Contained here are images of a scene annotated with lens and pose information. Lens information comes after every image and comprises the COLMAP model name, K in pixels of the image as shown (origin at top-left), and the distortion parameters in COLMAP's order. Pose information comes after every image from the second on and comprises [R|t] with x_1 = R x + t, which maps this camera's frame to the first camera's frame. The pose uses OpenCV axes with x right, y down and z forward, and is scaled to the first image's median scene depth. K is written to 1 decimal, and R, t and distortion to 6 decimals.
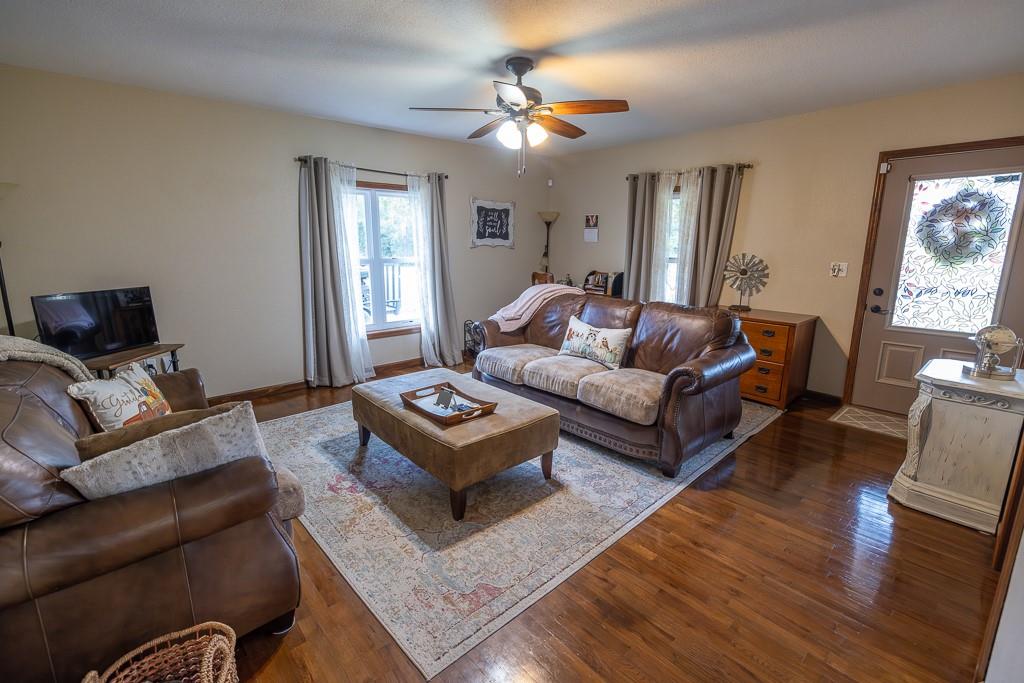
lens RADIAL K [[455.0, 0, 512.0], [0, 455.0, 341.5], [0, 0, 1]] dist [0.001333, 0.000170]
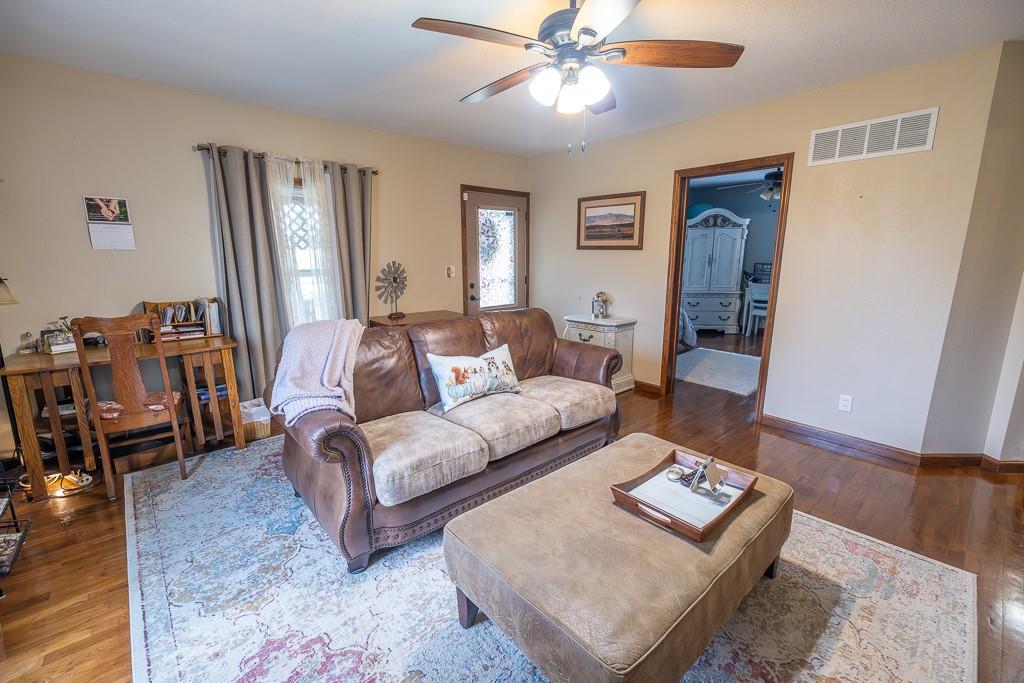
lens RADIAL K [[424.9, 0, 512.0], [0, 424.9, 341.5], [0, 0, 1]] dist [0.000076, 0.000044]
pose [[0.011853, -0.206196, 0.978439, -0.521018], [0.216058, 0.955921, 0.198833, -0.182841], [-0.976309, 0.209043, 0.055881, 0.863964]]
